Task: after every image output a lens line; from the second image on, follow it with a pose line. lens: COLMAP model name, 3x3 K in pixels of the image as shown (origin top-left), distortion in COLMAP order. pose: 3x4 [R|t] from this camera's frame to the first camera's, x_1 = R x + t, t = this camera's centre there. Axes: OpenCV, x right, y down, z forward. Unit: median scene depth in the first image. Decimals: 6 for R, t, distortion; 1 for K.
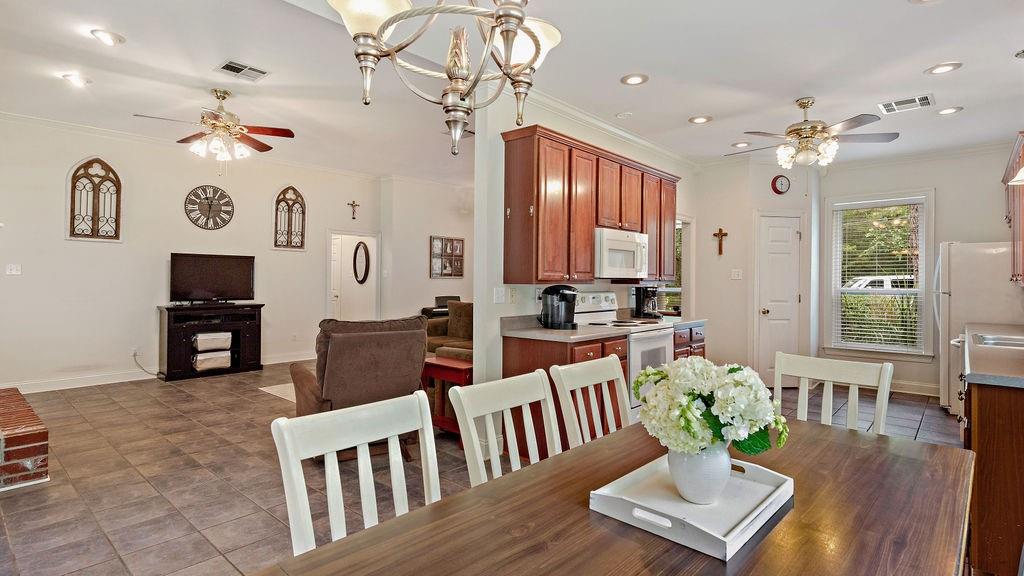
lens RADIAL K [[493.0, 0, 509.2], [0, 493.0, 281.6], [0, 0, 1]] dist [-0.003625, -0.000344]
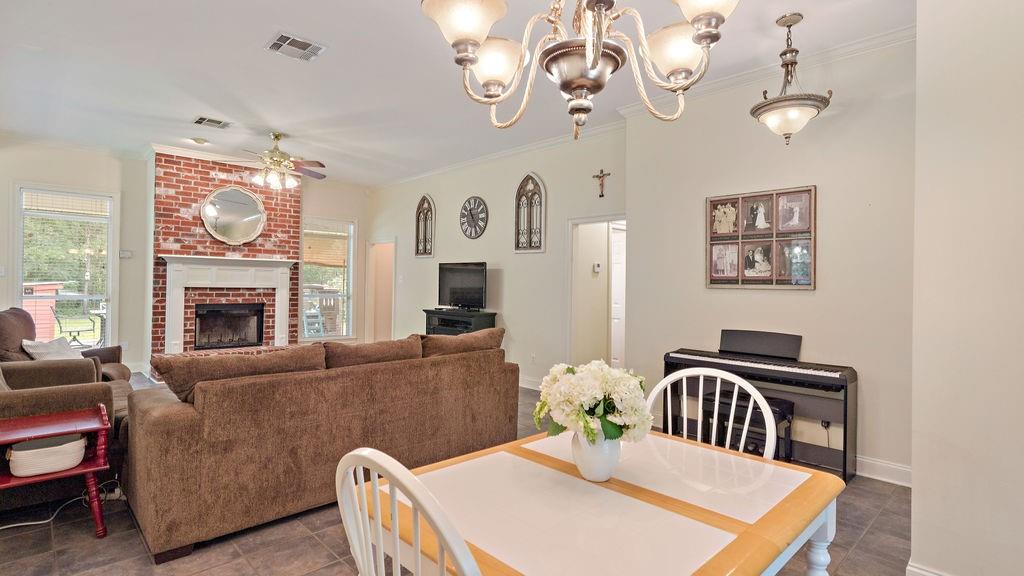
lens RADIAL K [[493.0, 0, 509.2], [0, 493.0, 281.6], [0, 0, 1]] dist [-0.003625, -0.000344]
pose [[-0.040590, -0.005345, -0.999162, 0.388986], [-0.013812, 0.999893, -0.004788, -0.009912], [0.999080, 0.013606, -0.040659, 1.010037]]
